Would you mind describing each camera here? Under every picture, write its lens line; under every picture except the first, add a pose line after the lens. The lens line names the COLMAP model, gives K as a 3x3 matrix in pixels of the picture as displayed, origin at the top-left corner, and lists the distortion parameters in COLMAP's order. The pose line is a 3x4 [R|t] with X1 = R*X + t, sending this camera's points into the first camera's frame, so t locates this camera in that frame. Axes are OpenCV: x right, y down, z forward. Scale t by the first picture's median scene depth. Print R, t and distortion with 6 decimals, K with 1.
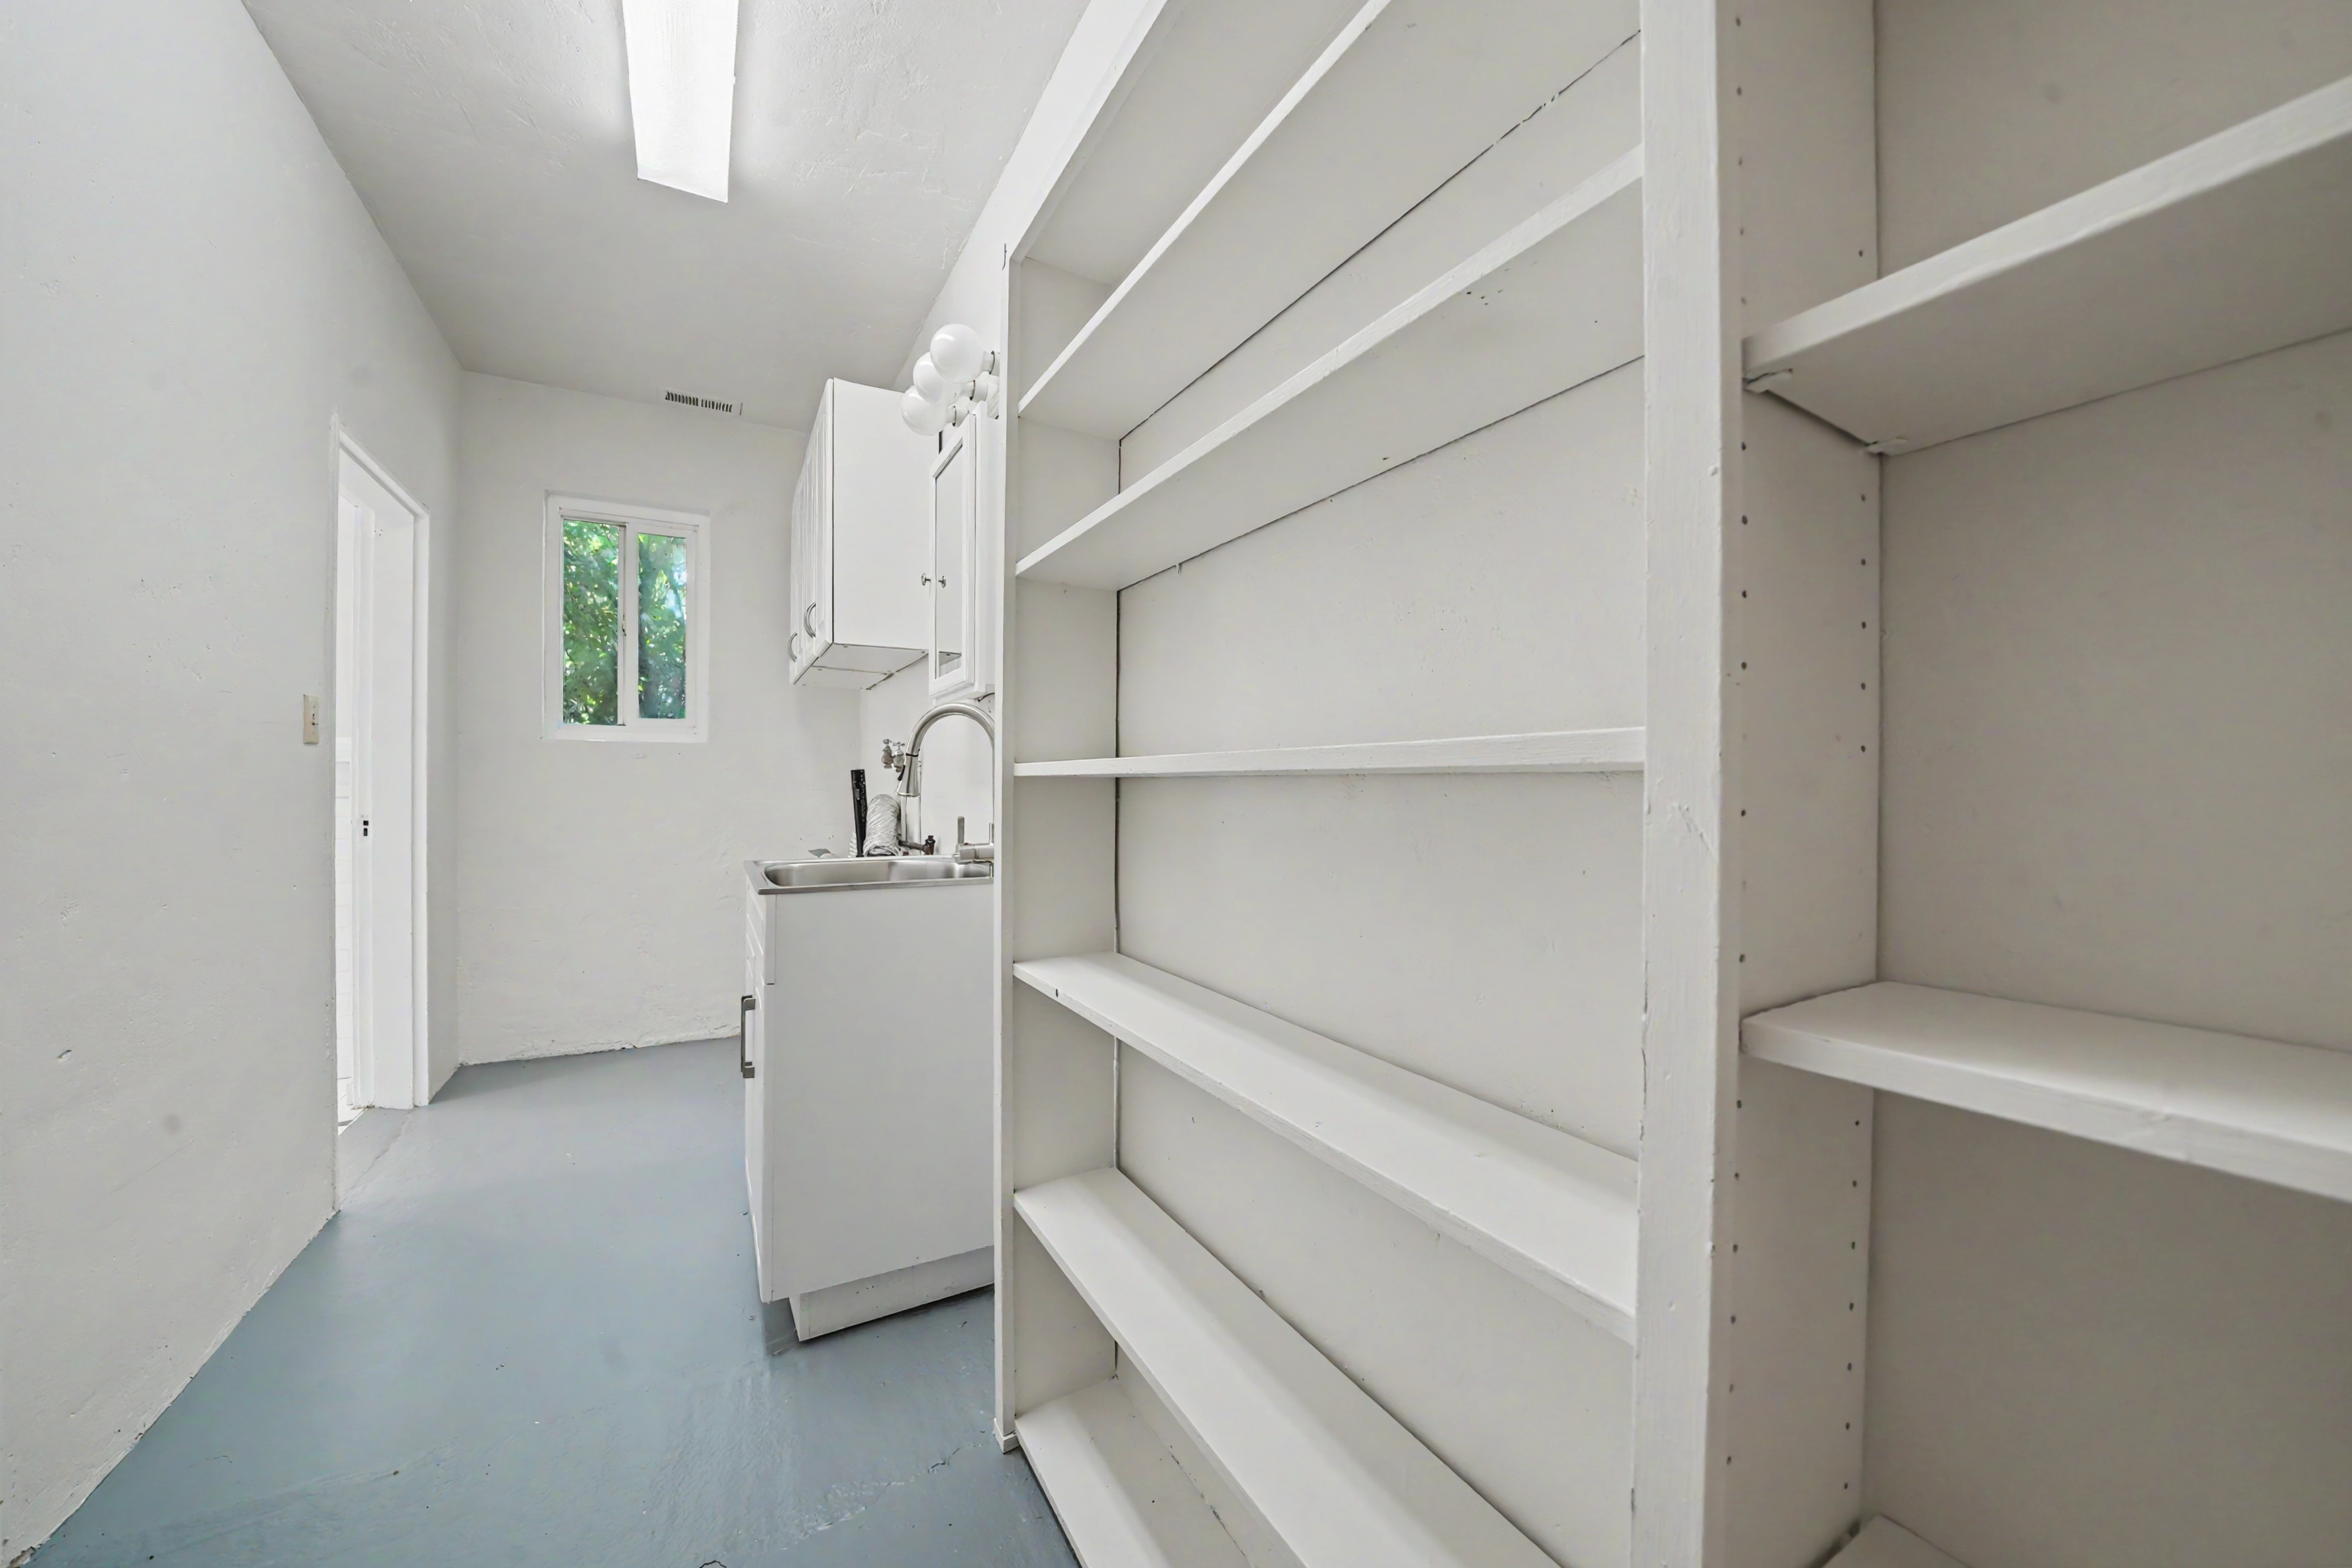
lens RADIAL K [[819.3, 0, 1176.0], [0, 819.3, 784.0], [0, 0, 1]] dist [-0.028041, 0.004212]
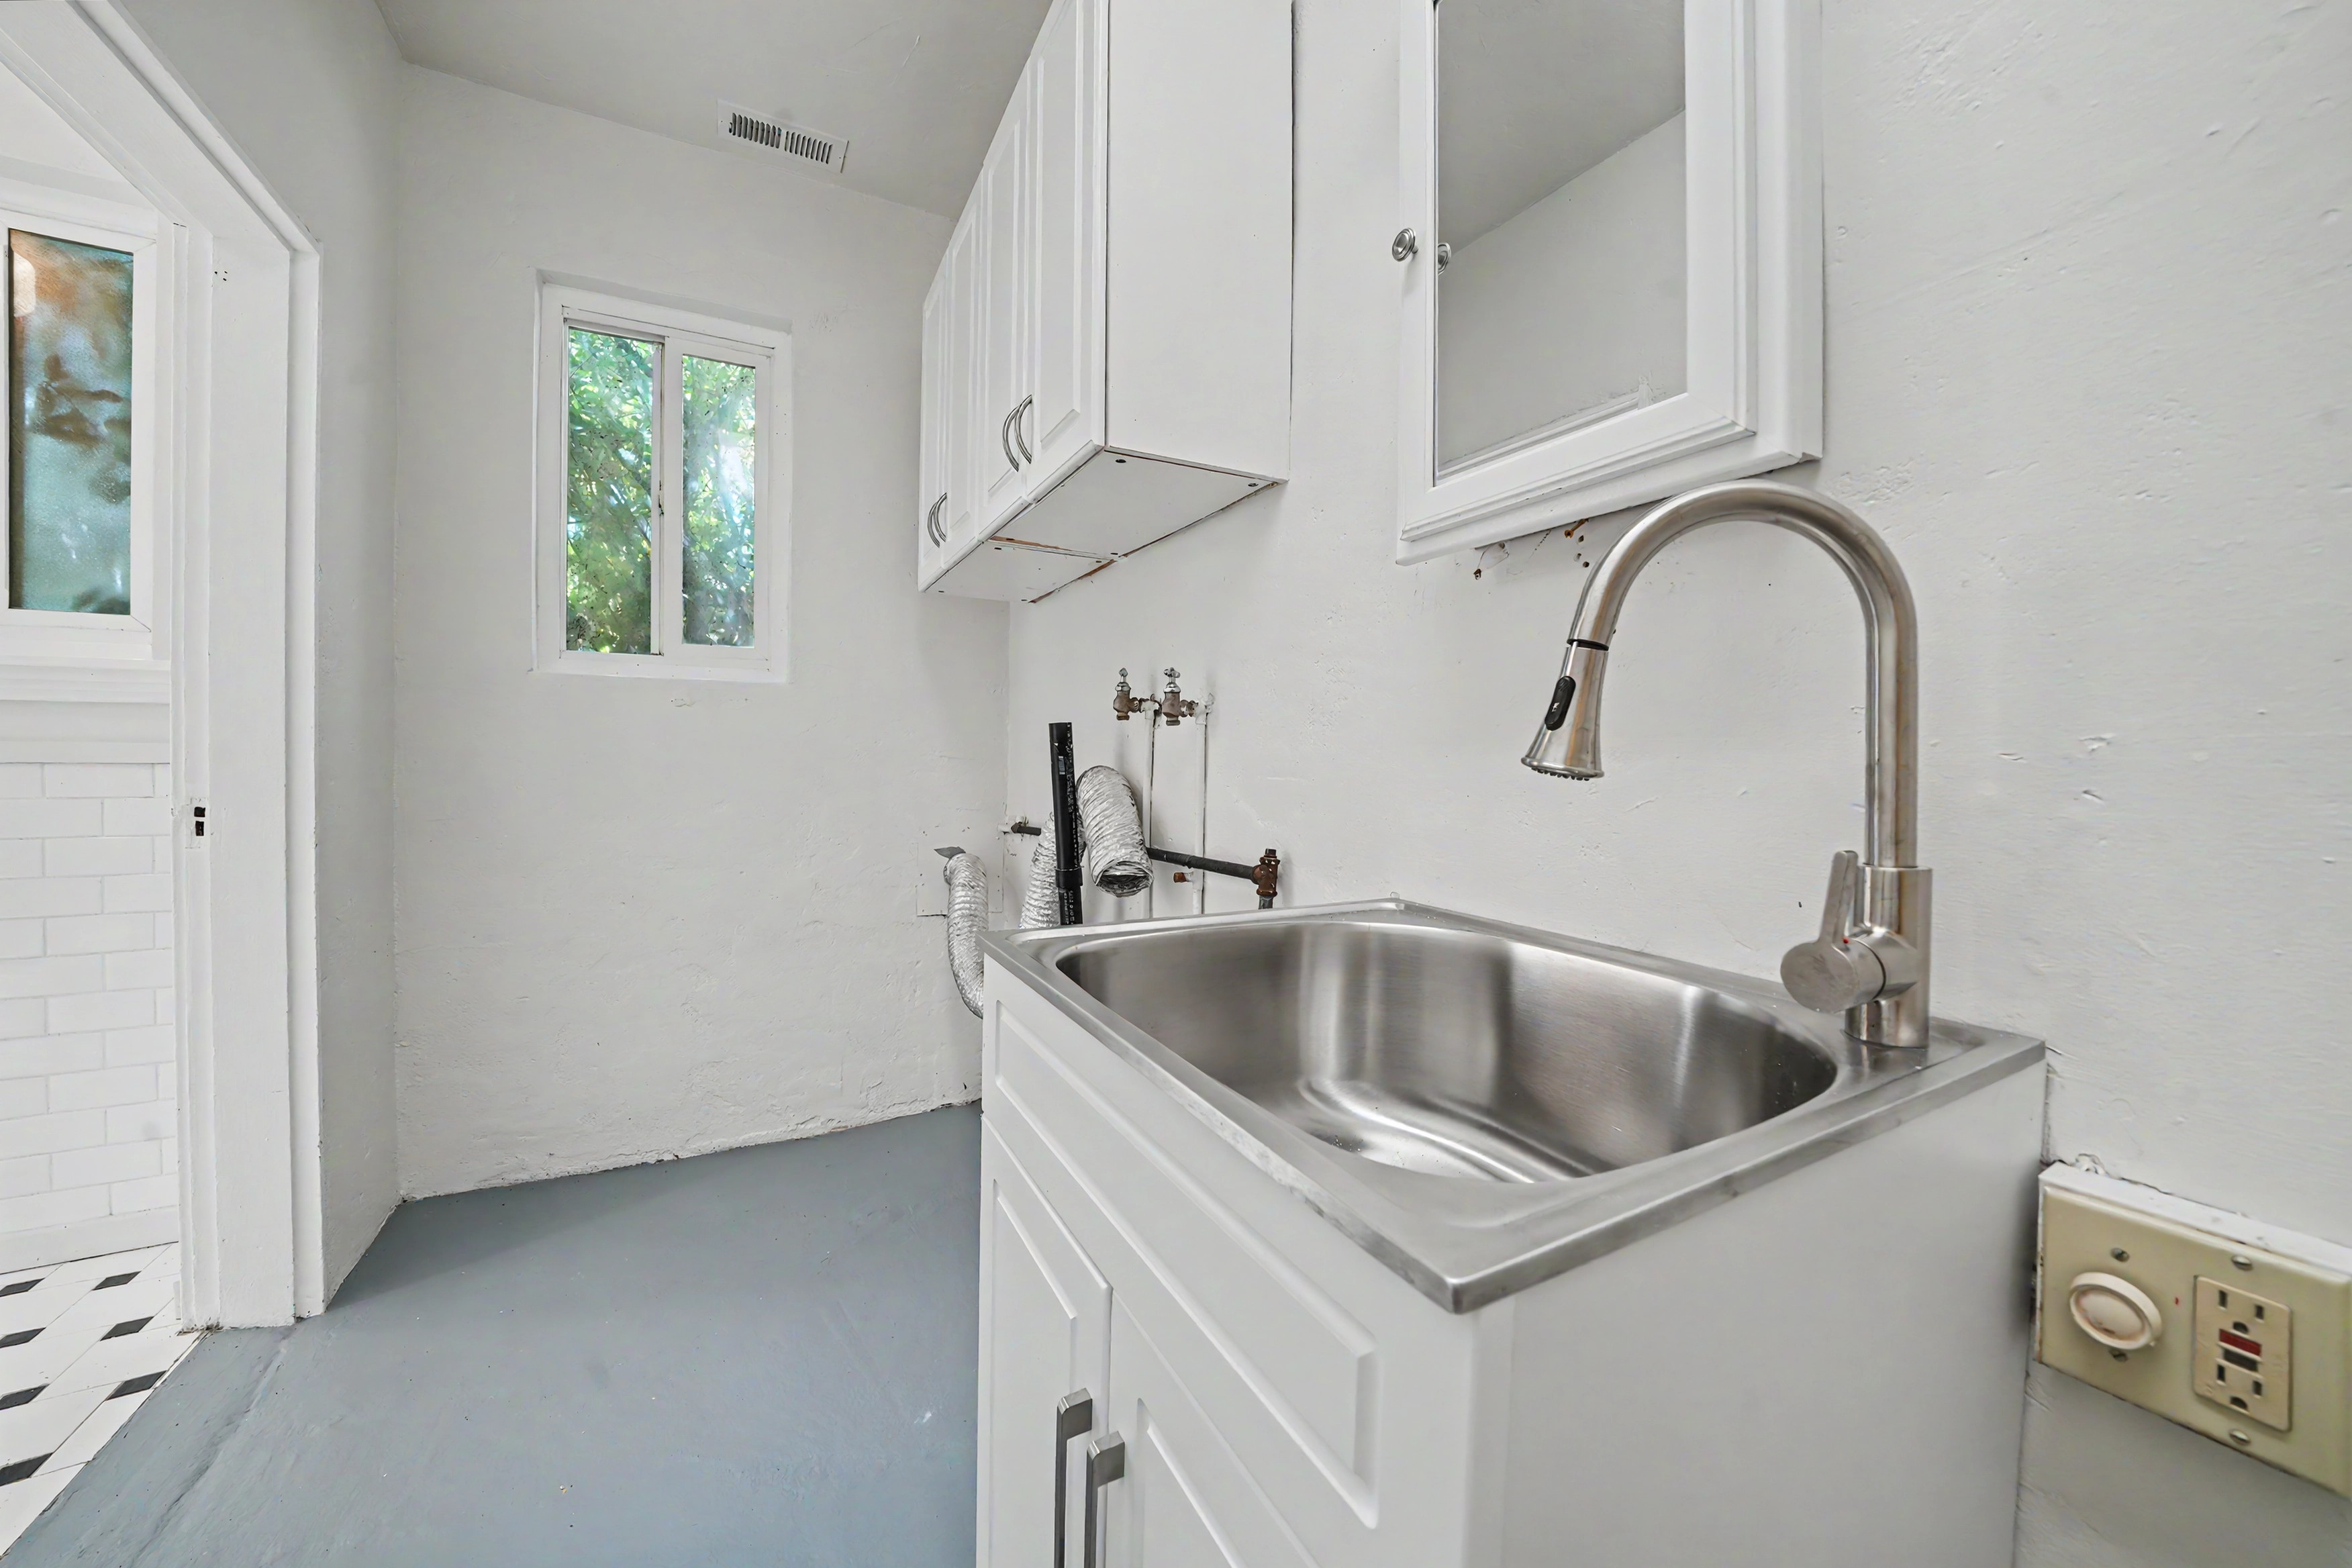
lens RADIAL K [[837.8, 0, 1179.4], [0, 837.8, 765.9], [0, 0, 1]] dist [-0.028565, 0.005094]
pose [[0.999483, 0.007513, -0.031251, -0.273193], [-0.007164, 0.999911, 0.011262, 0.005339], [0.031332, -0.011032, 0.999448, 0.387527]]
